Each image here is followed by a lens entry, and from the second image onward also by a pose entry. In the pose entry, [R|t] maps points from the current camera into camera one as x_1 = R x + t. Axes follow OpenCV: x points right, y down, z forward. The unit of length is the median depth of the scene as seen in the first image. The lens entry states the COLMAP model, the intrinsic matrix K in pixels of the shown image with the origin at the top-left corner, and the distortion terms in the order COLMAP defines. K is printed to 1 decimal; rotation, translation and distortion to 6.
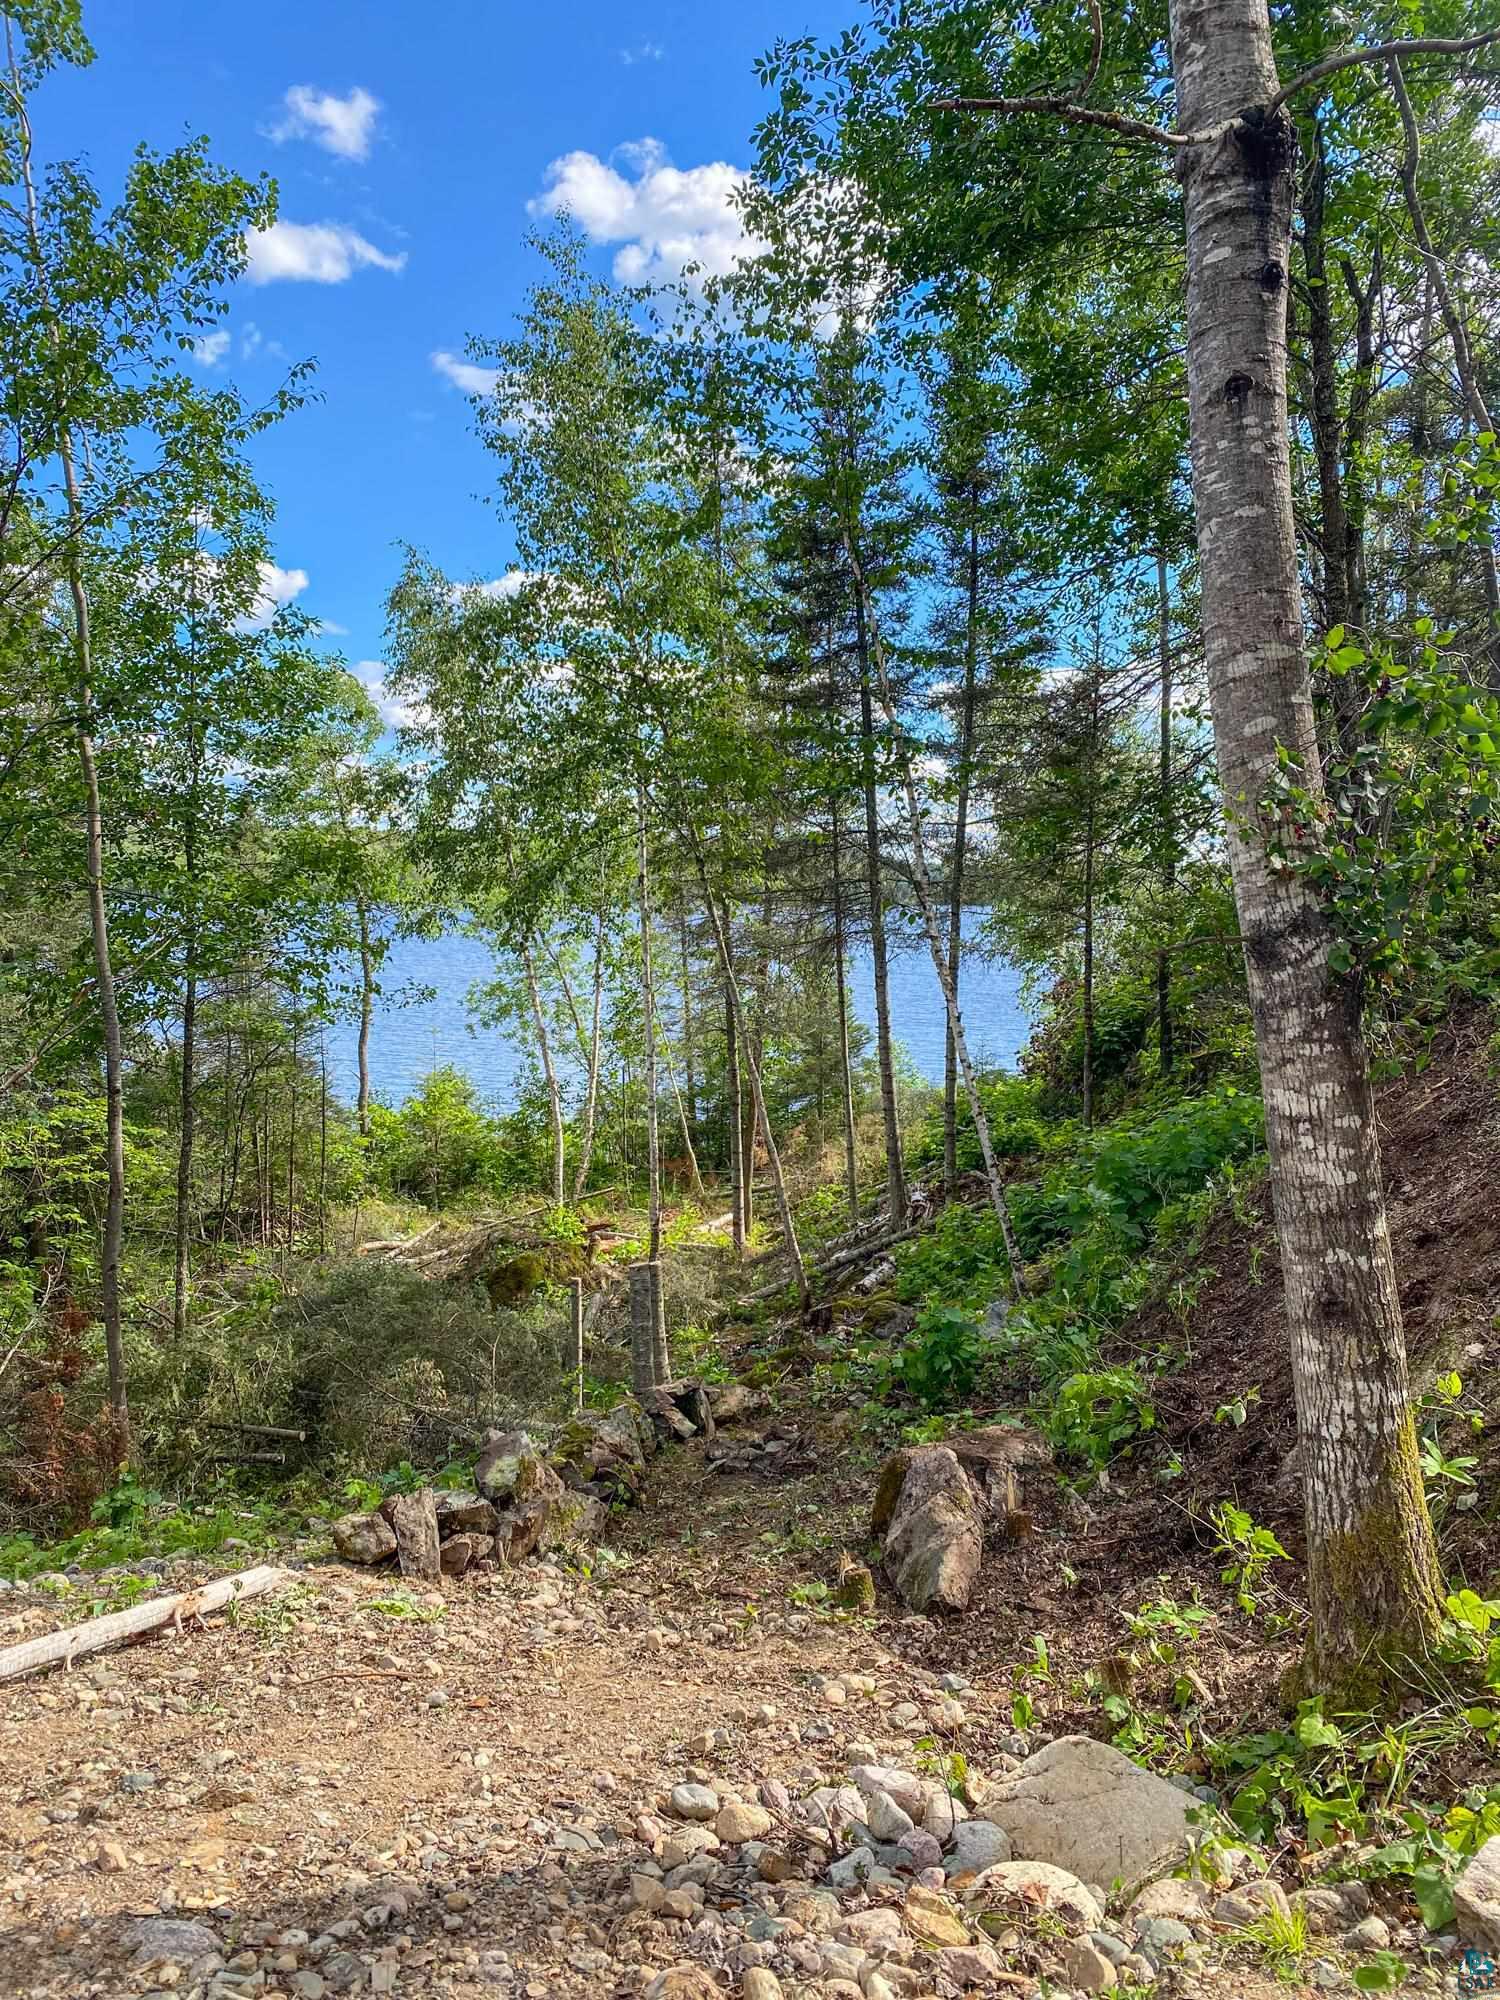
lens RADIAL K [[1500.0, 0, 737.6], [0, 1500.0, 988.5], [0, 0, 1]] dist [-0.001448, -0.003329]
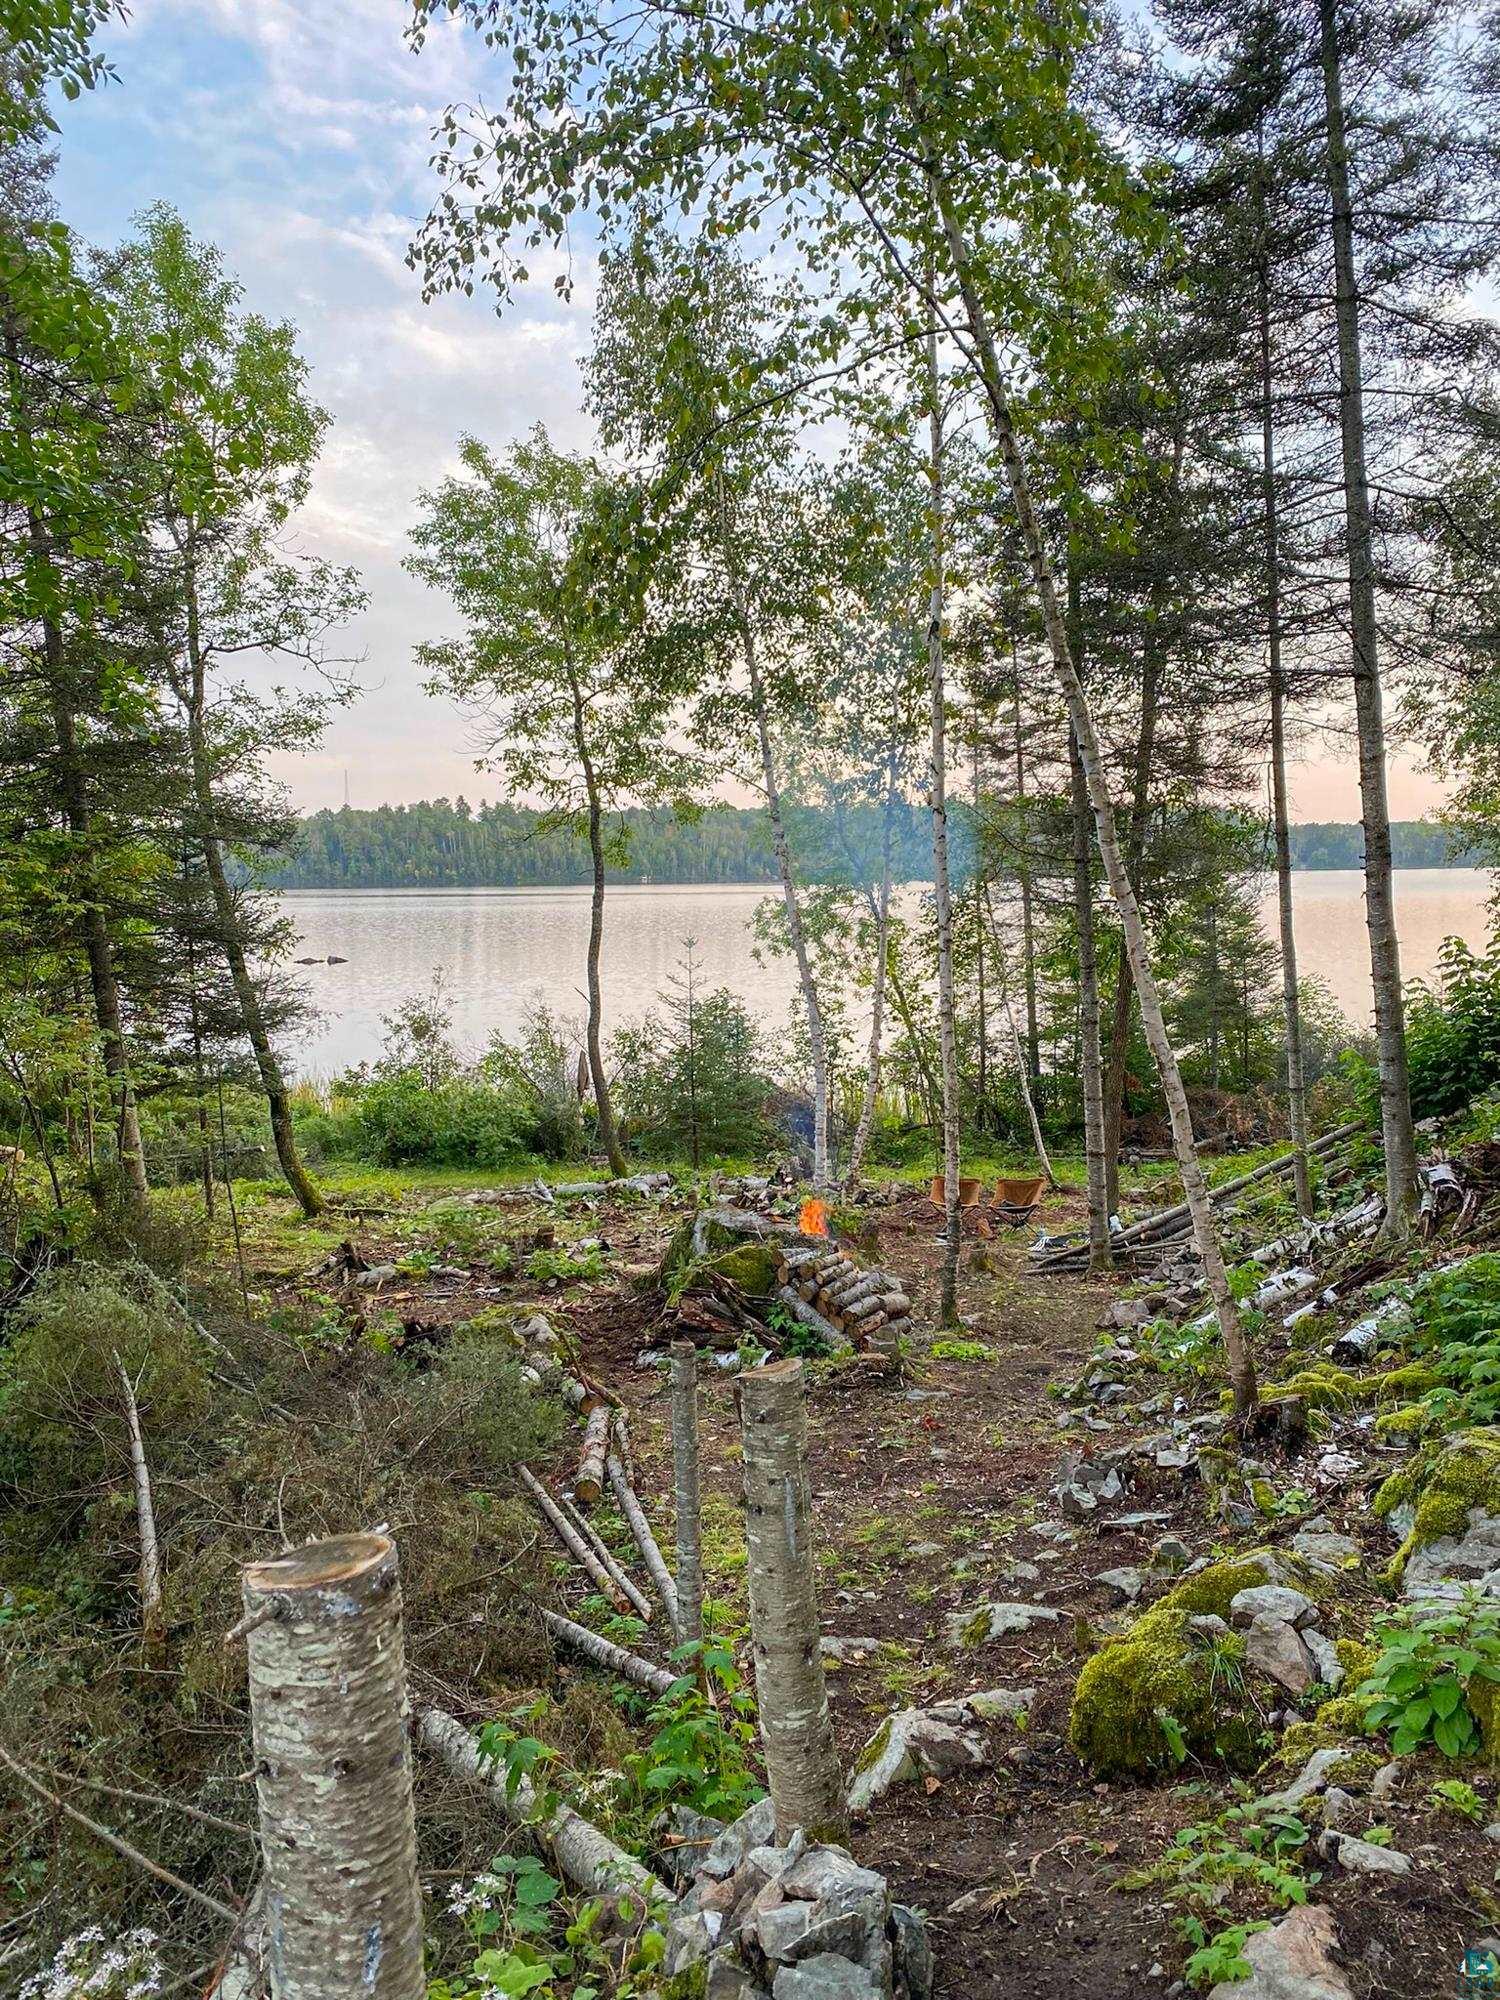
lens RADIAL K [[1500.0, 0, 737.6], [0, 1500.0, 988.5], [0, 0, 1]] dist [-0.001448, -0.003329]
pose [[0.972584, -0.002539, -0.232540, 0.000740], [0.006826, 0.999821, 0.017634, 0.054867], [0.232453, -0.018738, 0.972427, 0.373283]]
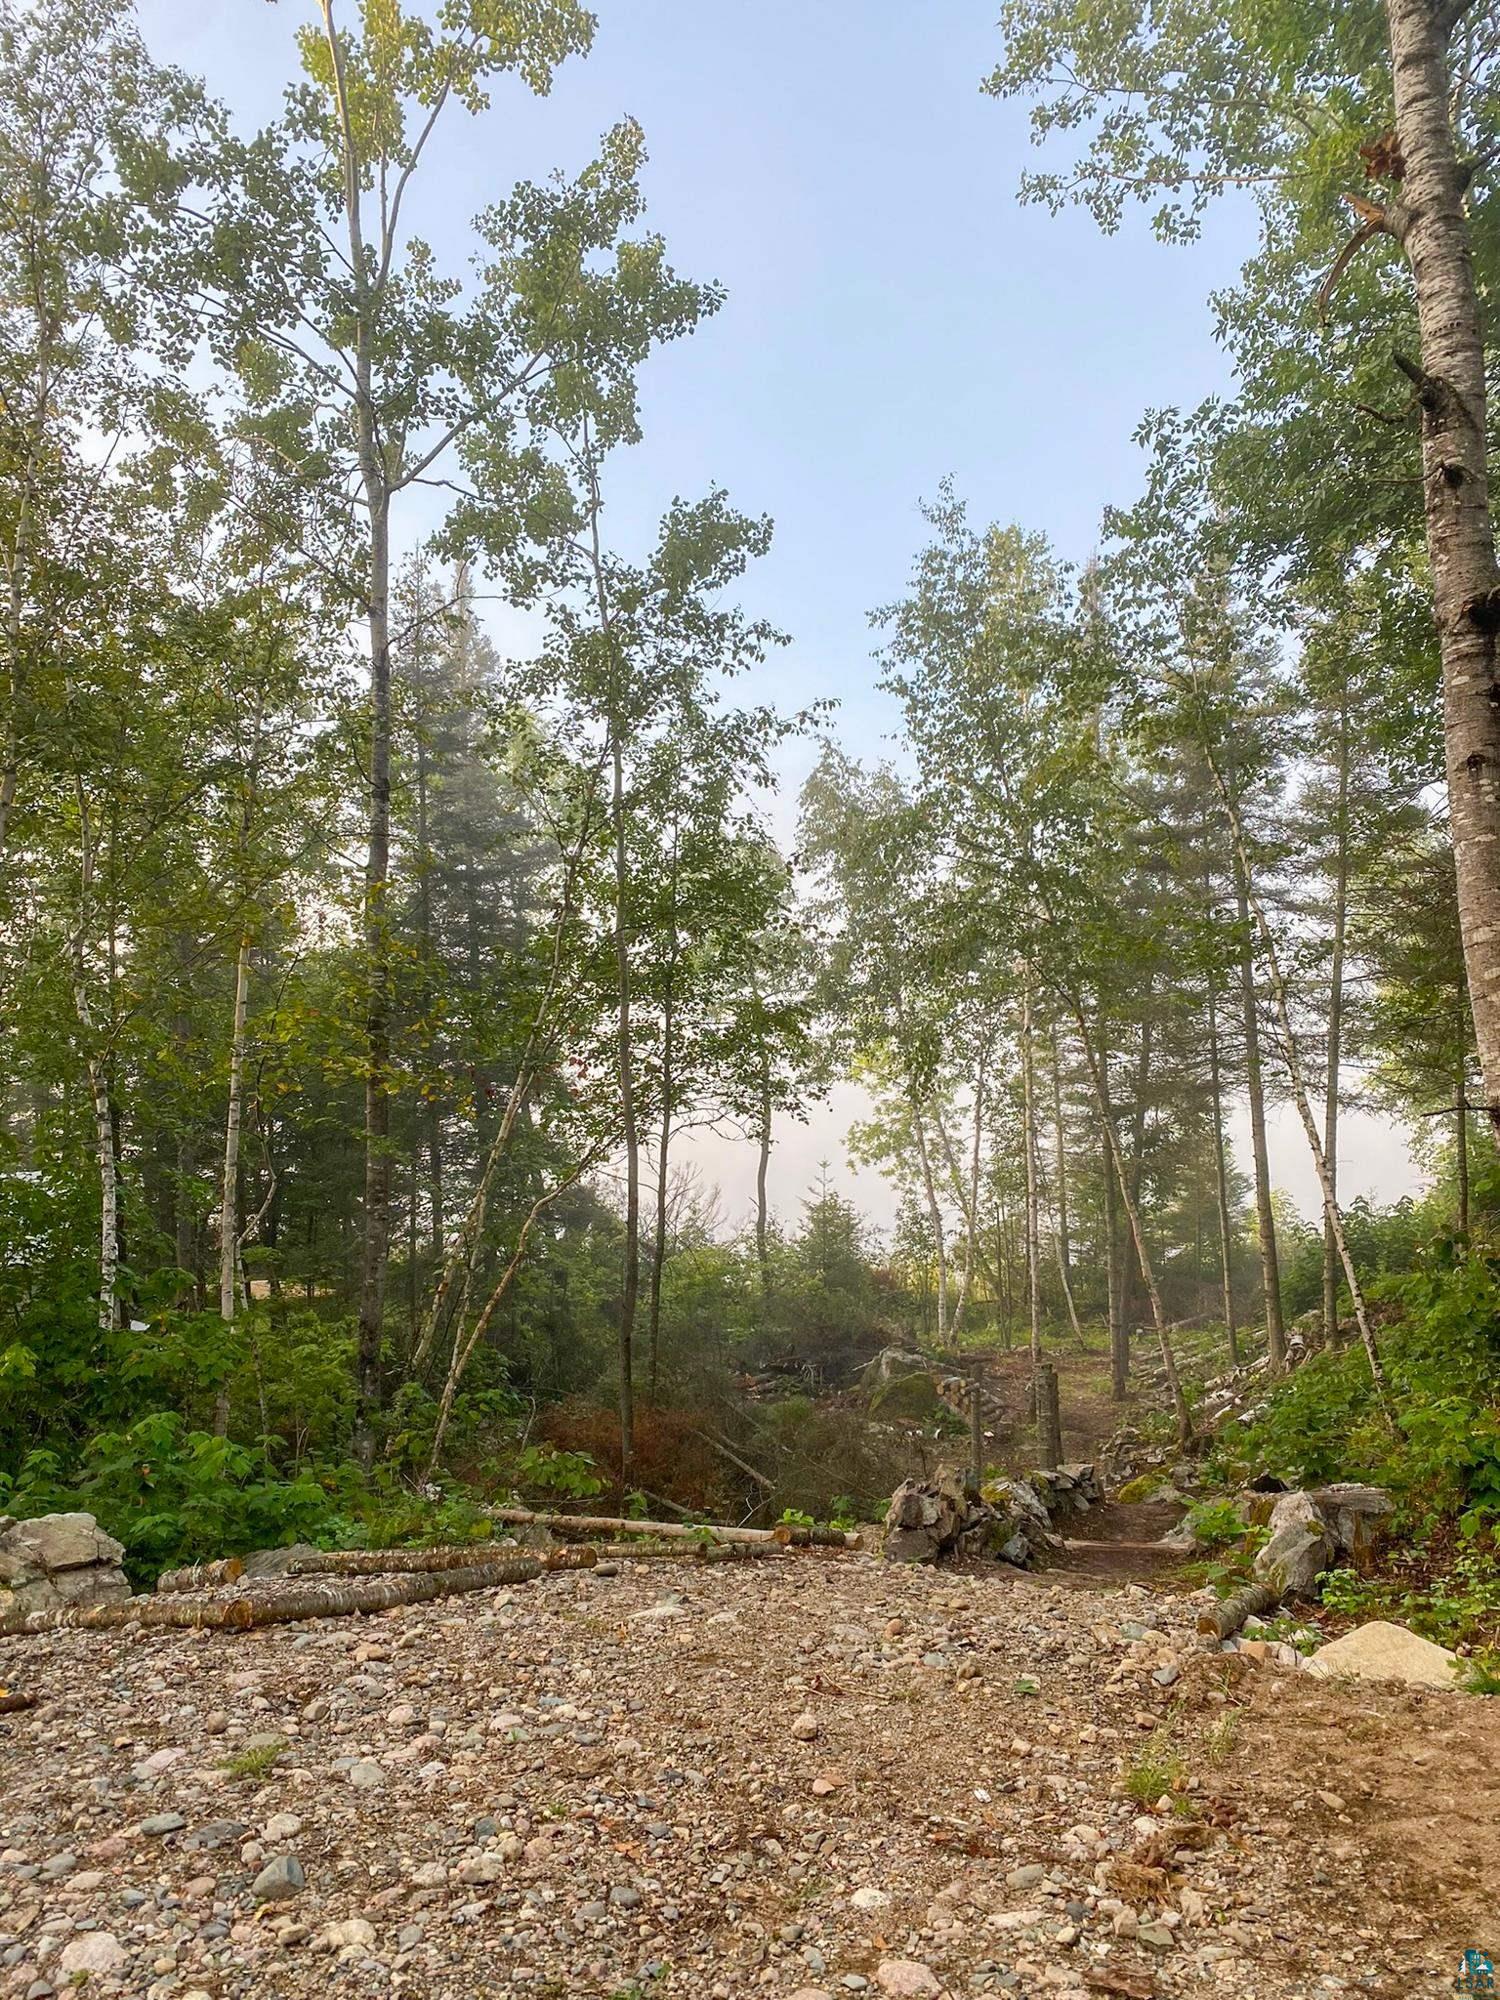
lens RADIAL K [[1500.0, 0, 737.6], [0, 1500.0, 988.5], [0, 0, 1]] dist [-0.001448, -0.003329]
pose [[0.971135, -0.000214, -0.238529, -0.006754], [-0.021989, 0.995661, -0.090417, 0.000308], [0.237513, 0.093052, 0.966917, -0.096676]]
